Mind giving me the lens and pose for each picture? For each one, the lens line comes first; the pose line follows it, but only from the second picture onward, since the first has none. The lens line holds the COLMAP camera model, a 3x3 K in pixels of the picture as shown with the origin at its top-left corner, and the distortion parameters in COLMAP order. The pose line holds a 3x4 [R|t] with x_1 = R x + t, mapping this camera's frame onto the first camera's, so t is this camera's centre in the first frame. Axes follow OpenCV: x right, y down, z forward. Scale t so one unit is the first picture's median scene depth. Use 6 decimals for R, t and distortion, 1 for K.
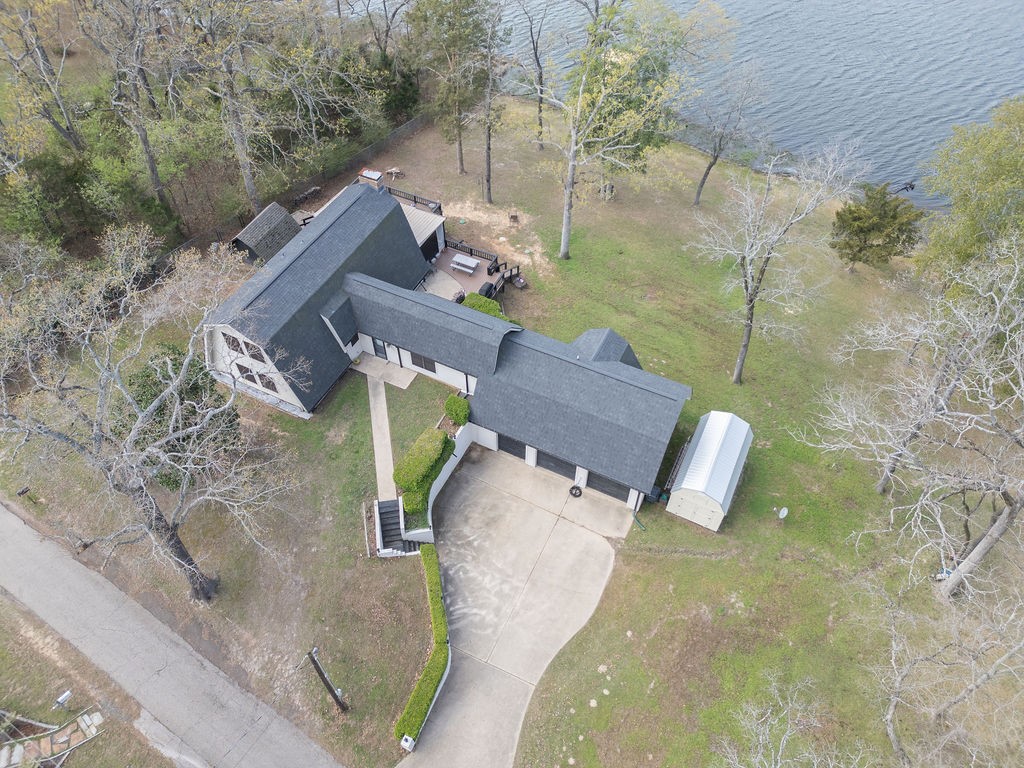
lens RADIAL K [[724.5, 0, 512.0], [0, 724.5, 384.0], [0, 0, 1]] dist [0.115879, -0.000471]
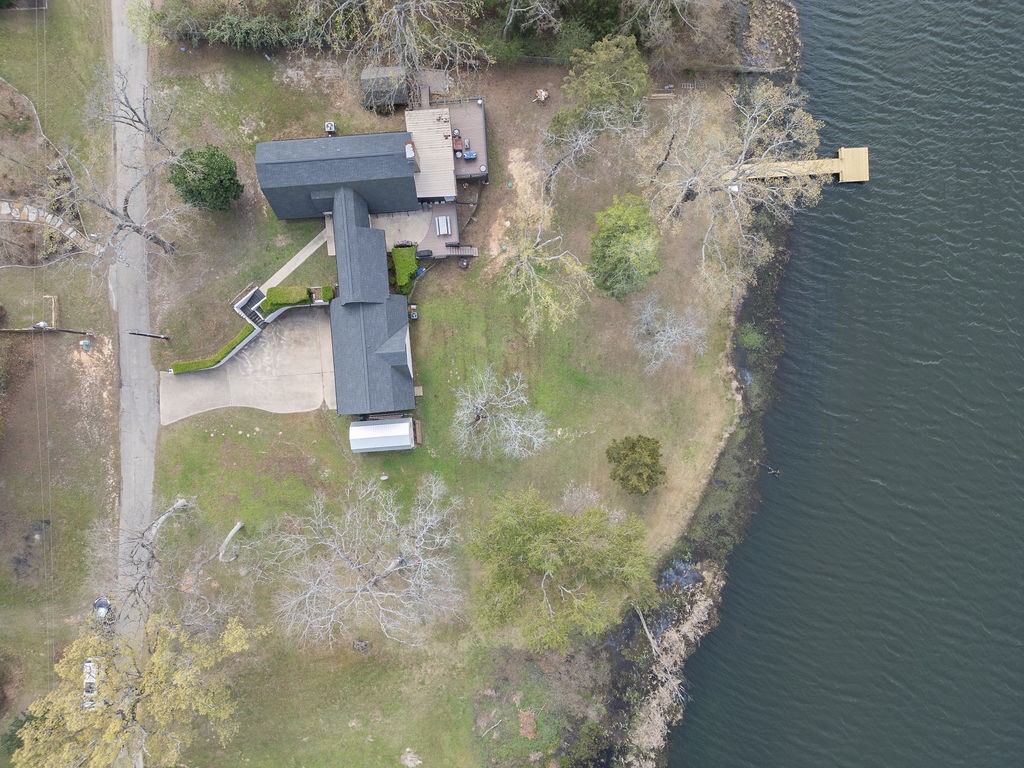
lens RADIAL K [[722.9, 0, 512.0], [0, 722.9, 384.0], [0, 0, 1]] dist [0.059609, -0.001216]
pose [[0.506160, 0.862162, 0.021869, 0.296127], [-0.668423, 0.376143, 0.641660, -1.308721], [0.544989, -0.339400, 0.766677, -0.128694]]
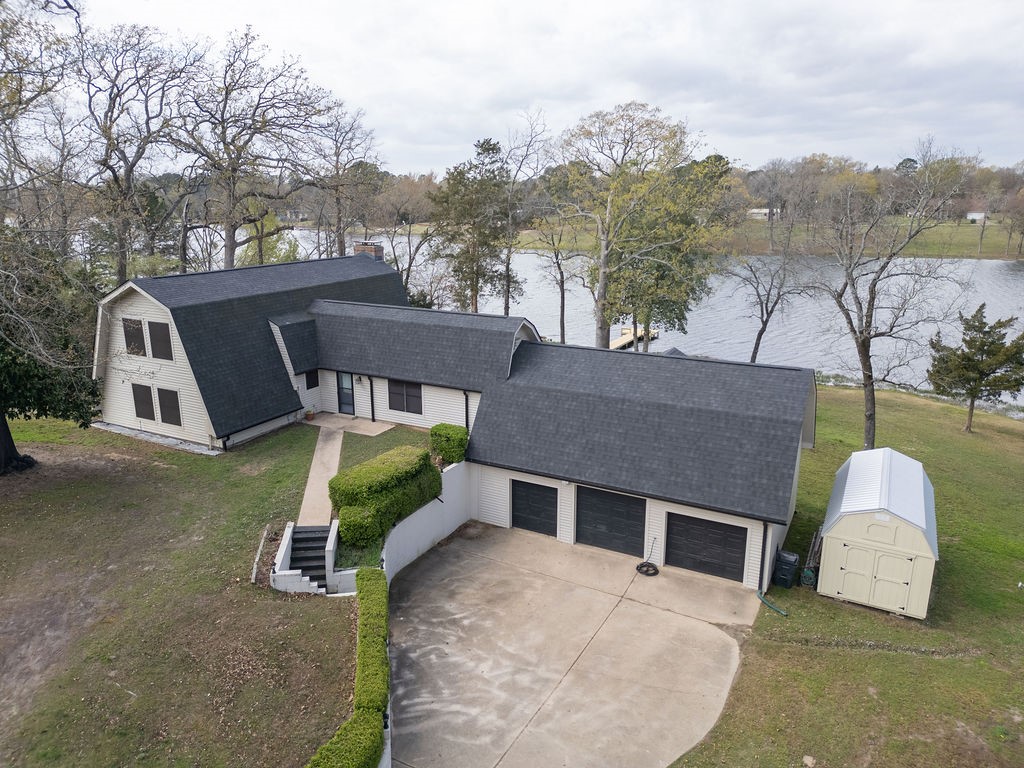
lens RADIAL K [[722.9, 0, 512.0], [0, 722.9, 384.0], [0, 0, 1]] dist [0.059609, -0.001216]
pose [[0.999631, 0.002691, -0.027028, -0.003332], [-0.017981, 0.811383, -0.584238, 0.384849], [0.020357, 0.584509, 0.811132, 0.477841]]
